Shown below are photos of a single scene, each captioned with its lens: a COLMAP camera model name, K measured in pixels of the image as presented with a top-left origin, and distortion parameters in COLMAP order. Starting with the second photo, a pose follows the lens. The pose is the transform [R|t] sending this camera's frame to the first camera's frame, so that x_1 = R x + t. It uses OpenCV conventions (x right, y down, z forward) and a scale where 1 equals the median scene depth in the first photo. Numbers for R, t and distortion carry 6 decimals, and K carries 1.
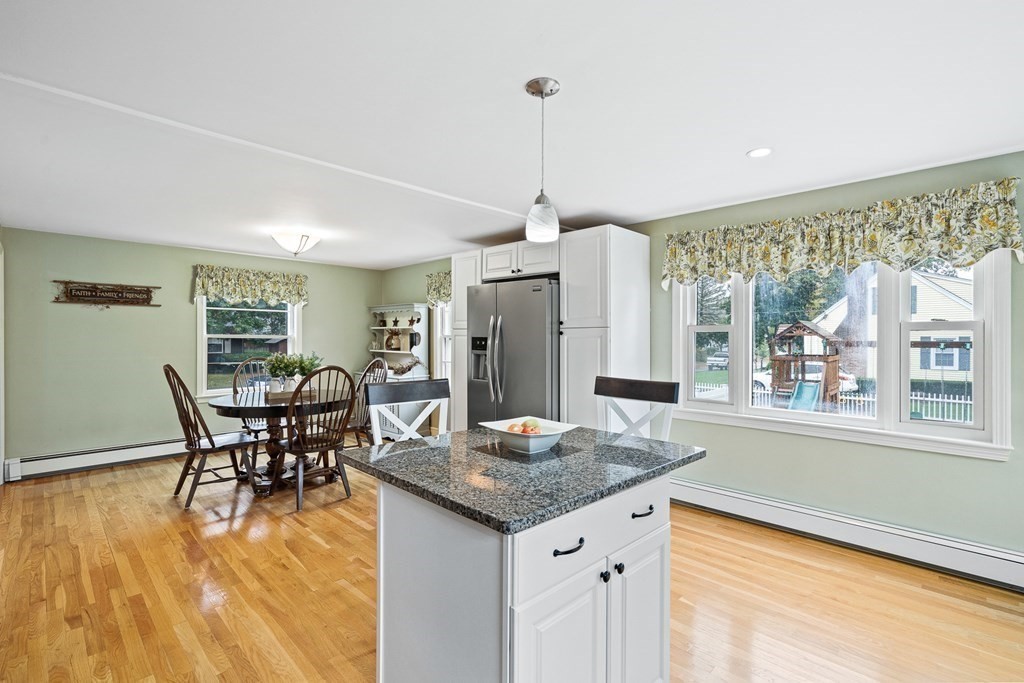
lens RADIAL K [[465.8, 0, 511.5], [0, 465.8, 339.7], [0, 0, 1]] dist [-0.001346, 0.000299]
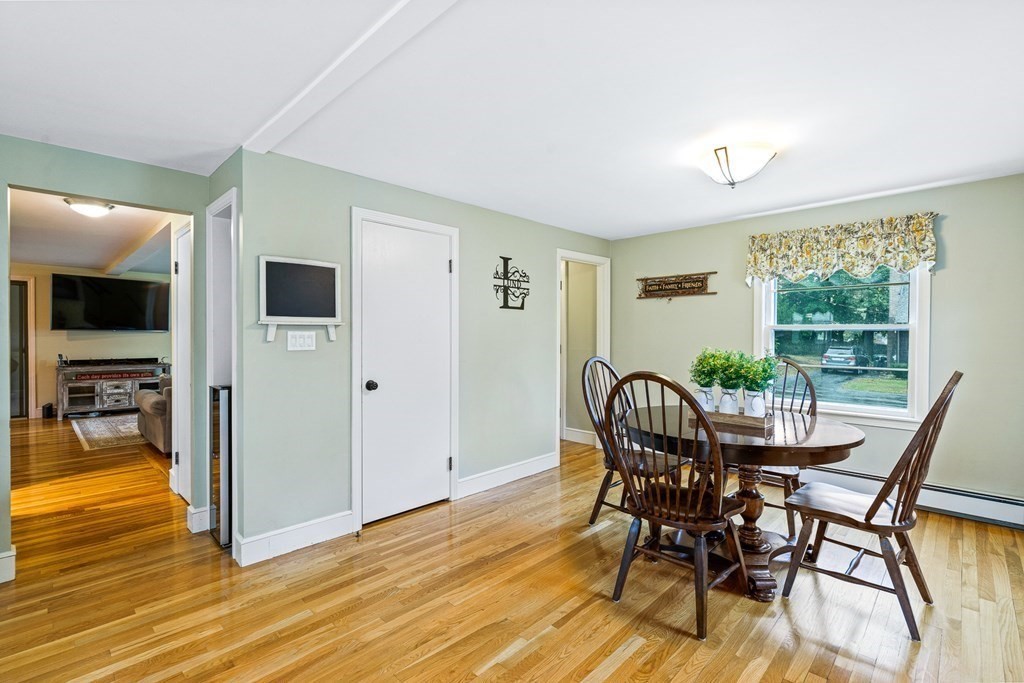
lens RADIAL K [[465.8, 0, 511.5], [0, 465.8, 339.7], [0, 0, 1]] dist [-0.001346, 0.000299]
pose [[0.000249, 0.005978, -0.999982, 0.166711], [-0.005827, 0.999965, 0.005976, 0.015580], [0.999983, 0.005825, 0.000284, 0.874724]]
